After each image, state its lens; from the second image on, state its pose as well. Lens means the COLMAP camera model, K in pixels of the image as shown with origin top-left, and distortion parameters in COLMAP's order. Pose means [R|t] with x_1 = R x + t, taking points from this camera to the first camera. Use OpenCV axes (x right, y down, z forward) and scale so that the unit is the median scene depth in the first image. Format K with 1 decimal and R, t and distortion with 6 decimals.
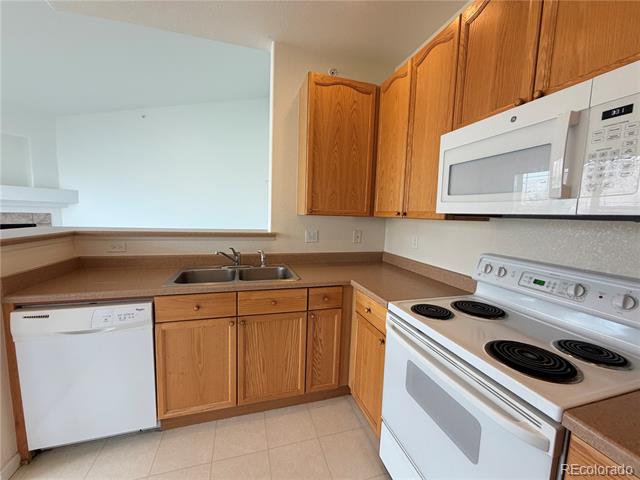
lens RADIAL K [[254.5, 0, 320.0], [0, 254.5, 240.0], [0, 0, 1]] dist [-0.000472, 0.000038]
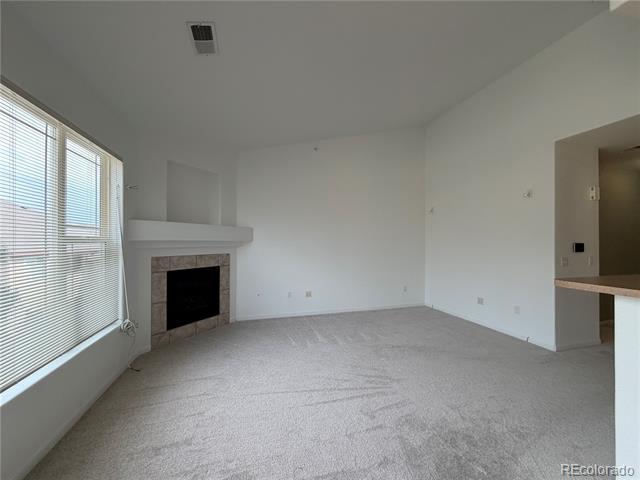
lens RADIAL K [[254.5, 0, 320.0], [0, 254.5, 240.0], [0, 0, 1]] dist [-0.000472, 0.000038]
pose [[0.999592, -0.027788, -0.006664, -1.690132], [0.026869, 0.993363, -0.111843, -0.099702], [0.009728, 0.111618, 0.993704, 0.226384]]
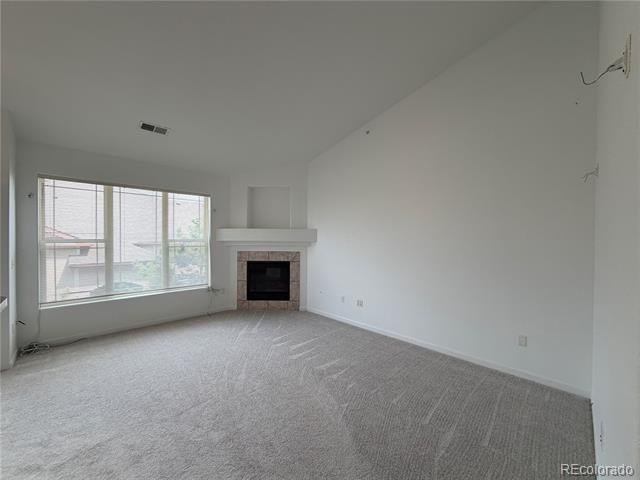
lens RADIAL K [[254.5, 0, 320.0], [0, 254.5, 240.0], [0, 0, 1]] dist [-0.000472, 0.000038]
pose [[0.466513, -0.019481, -0.884300, -0.160946], [-0.085173, 0.994122, -0.066834, -0.208622], [0.880404, 0.106497, 0.462111, 1.329421]]
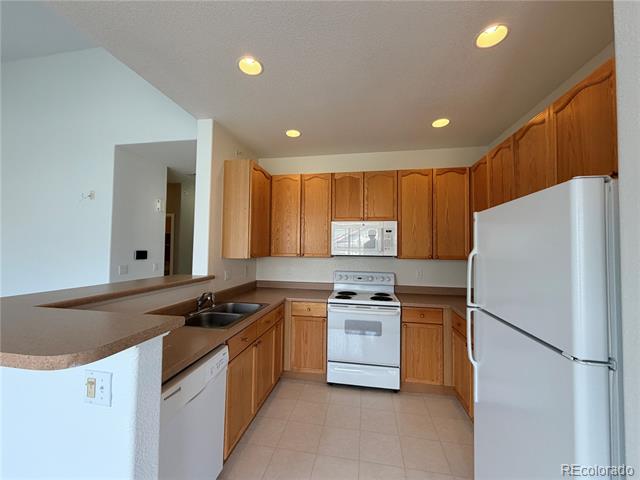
lens RADIAL K [[254.5, 0, 320.0], [0, 254.5, 240.0], [0, 0, 1]] dist [-0.000472, 0.000038]
pose [[0.448920, 0.003016, 0.893567, -1.058216], [0.097055, 0.993914, -0.052114, -0.085683], [-0.888285, 0.110121, 0.445895, 0.053786]]
